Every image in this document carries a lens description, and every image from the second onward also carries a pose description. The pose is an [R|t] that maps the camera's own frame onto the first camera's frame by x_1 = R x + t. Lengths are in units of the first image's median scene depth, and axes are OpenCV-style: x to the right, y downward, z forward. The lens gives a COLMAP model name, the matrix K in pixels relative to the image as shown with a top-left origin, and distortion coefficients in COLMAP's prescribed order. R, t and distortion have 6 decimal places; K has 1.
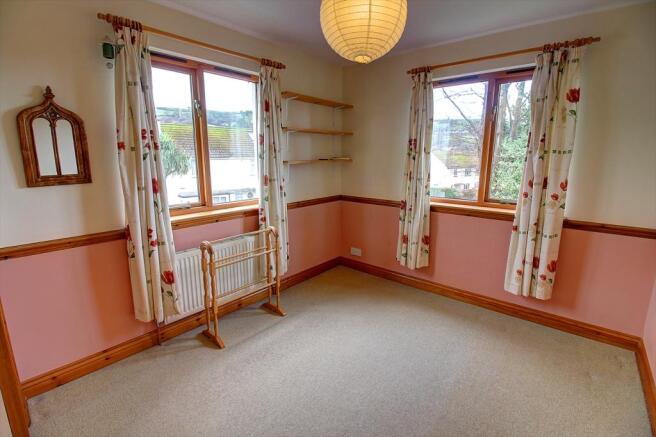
lens RADIAL K [[306.0, 0, 329.5], [0, 306.0, 215.6], [0, 0, 1]] dist [-0.004333, -0.001030]
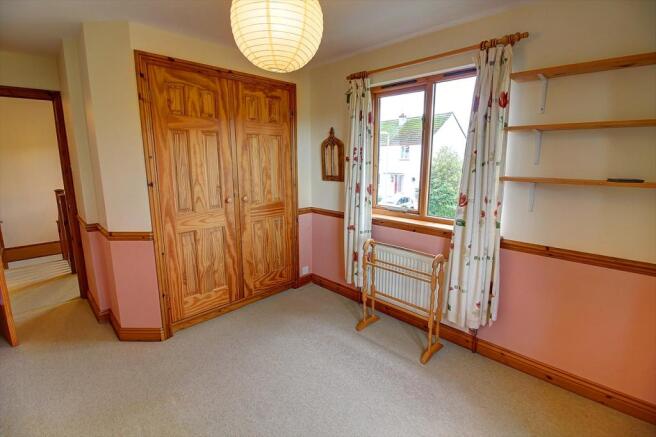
lens RADIAL K [[306.0, 0, 330.7], [0, 306.0, 214.3], [0, 0, 1]] dist [-0.004333, -0.001030]
pose [[-0.081296, 0.181103, -0.980098, 0.756697], [-0.193122, 0.961855, 0.193750, -0.209388], [0.977801, 0.205030, -0.043220, 0.893656]]
